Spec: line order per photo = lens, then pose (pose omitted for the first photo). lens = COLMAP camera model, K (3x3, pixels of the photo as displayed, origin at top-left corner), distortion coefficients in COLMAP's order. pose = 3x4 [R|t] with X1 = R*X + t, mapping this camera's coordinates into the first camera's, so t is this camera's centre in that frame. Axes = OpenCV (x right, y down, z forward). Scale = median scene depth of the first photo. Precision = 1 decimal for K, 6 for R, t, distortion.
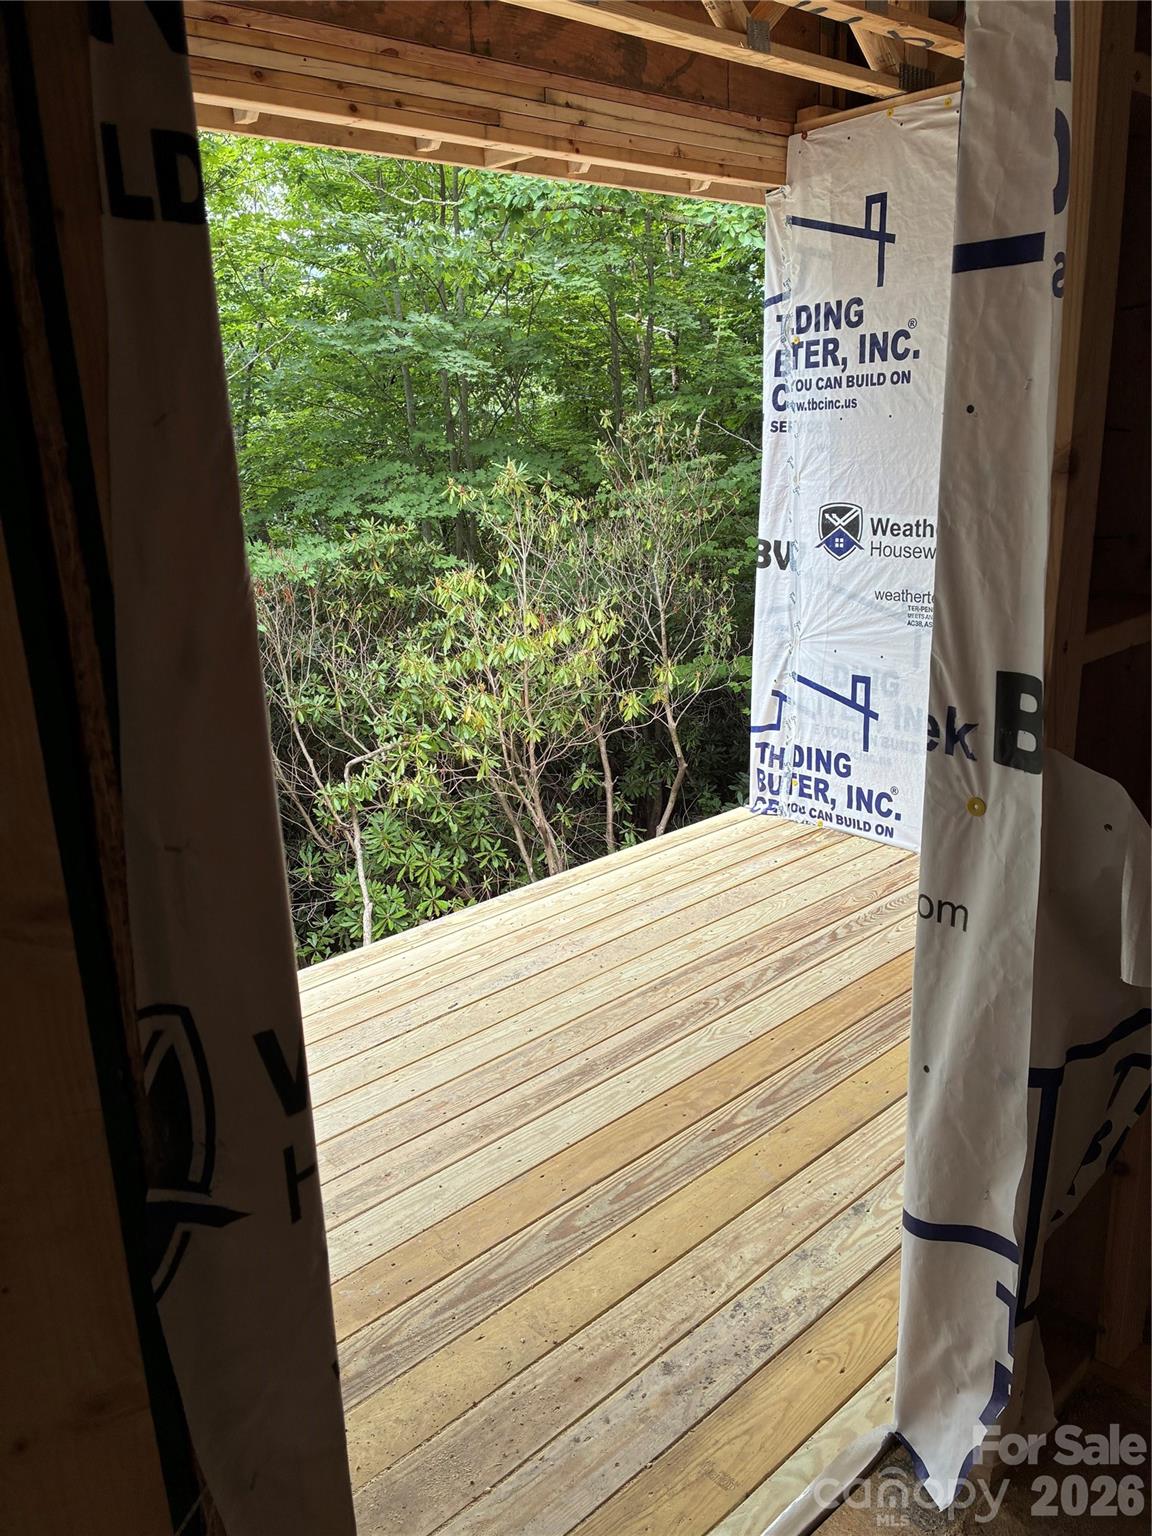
lens RADIAL K [[1174.2, 0, 576.8], [0, 1174.2, 766.2], [0, 0, 1]] dist [0.024041, 0.000176]
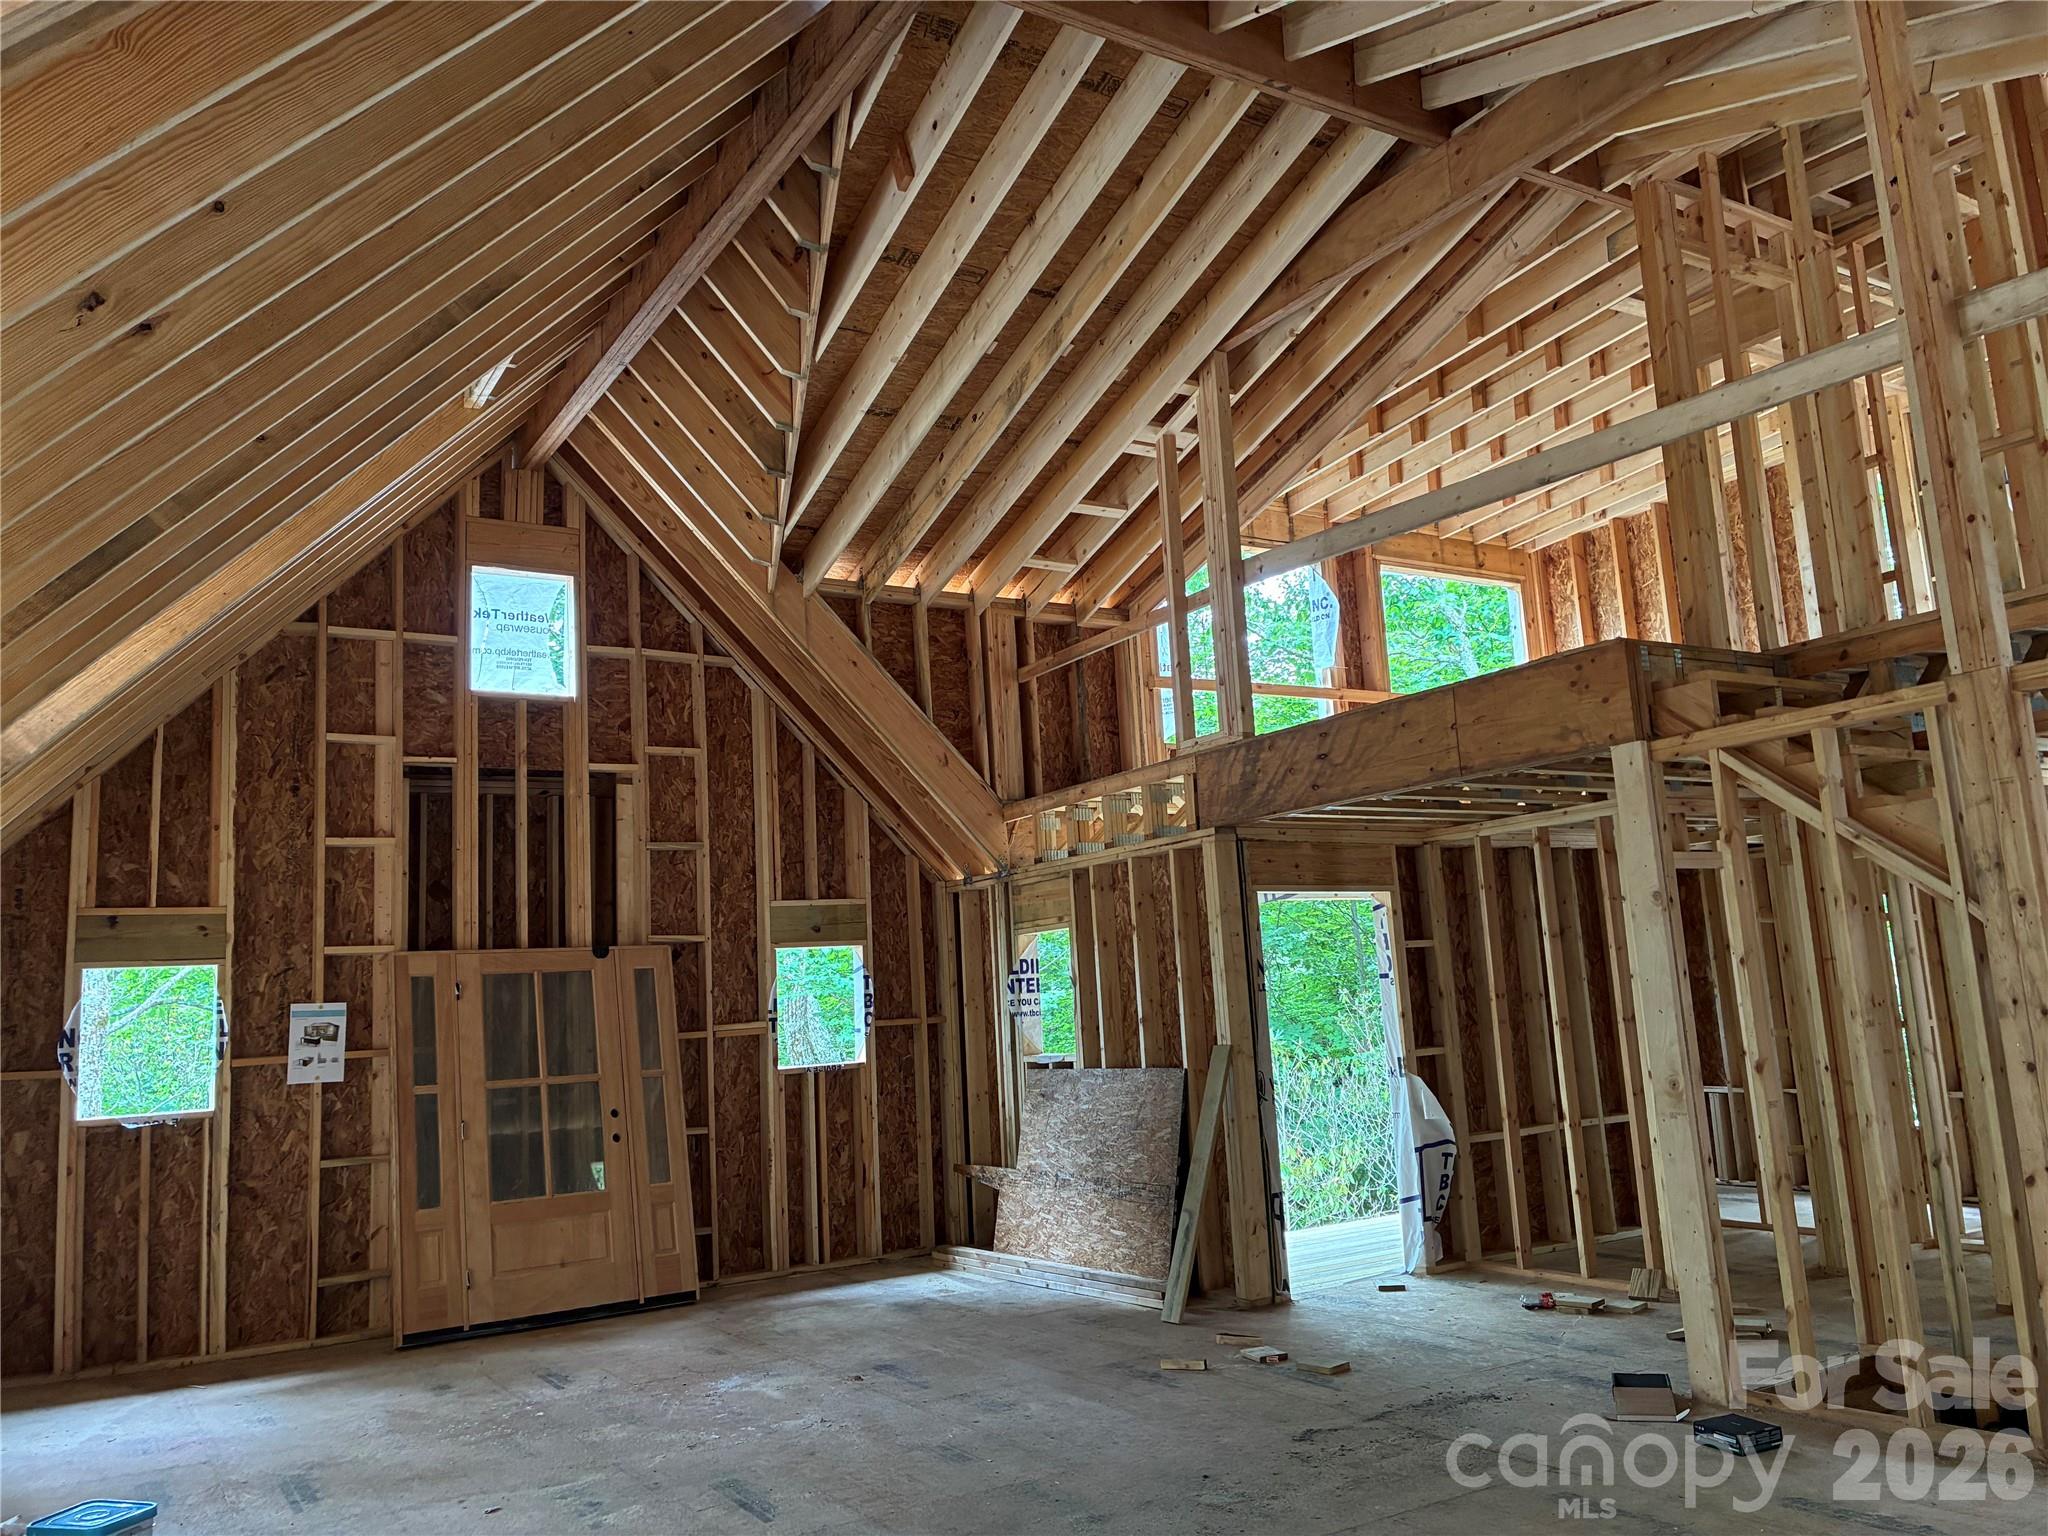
lens RADIAL K [[1565.6, 0, 1023.9], [0, 1565.6, 770.6], [0, 0, 1]] dist [0.024041, 0.000176]
pose [[0.982018, -0.042816, -0.183866, 0.006151], [-0.038441, 0.908186, -0.416798, 0.204753], [0.184830, 0.416371, 0.890209, -0.679085]]
